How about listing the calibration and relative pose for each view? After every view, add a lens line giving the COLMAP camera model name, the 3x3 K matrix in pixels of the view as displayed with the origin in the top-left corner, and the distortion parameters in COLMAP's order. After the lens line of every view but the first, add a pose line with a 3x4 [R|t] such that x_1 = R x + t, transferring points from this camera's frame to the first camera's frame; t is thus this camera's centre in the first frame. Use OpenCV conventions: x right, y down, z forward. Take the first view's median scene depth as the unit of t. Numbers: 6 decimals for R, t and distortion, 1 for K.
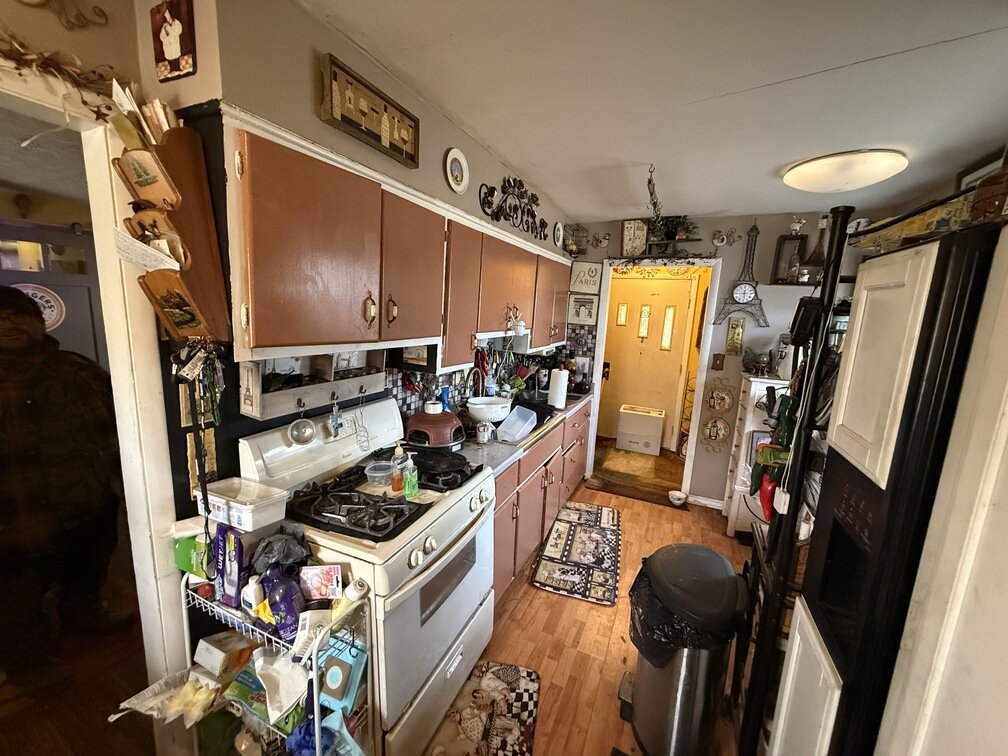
lens RADIAL K [[408.0, 0, 508.1], [0, 408.0, 377.5], [0, 0, 1]] dist [-0.000425, -0.000512]
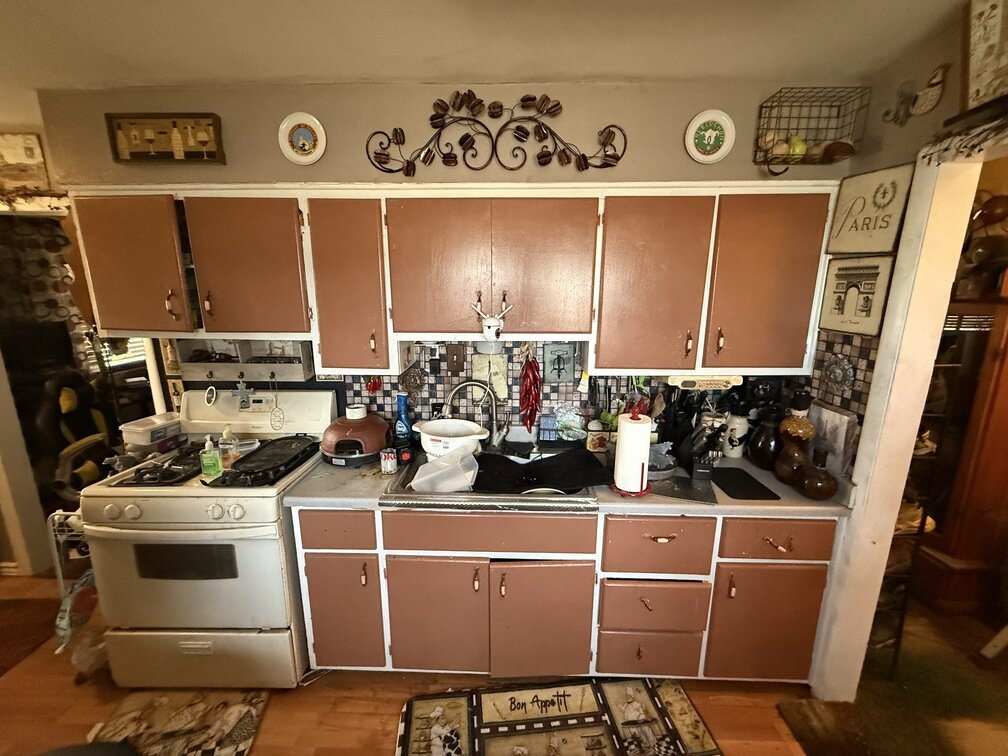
lens RADIAL K [[408.0, 0, 505.0], [0, 408.0, 377.6], [0, 0, 1]] dist [-0.000425, -0.000512]
pose [[0.379548, 0.143126, -0.914034, 0.637863], [-0.141371, 0.985331, 0.095587, -0.113125], [0.914307, 0.092938, 0.394214, 0.791957]]
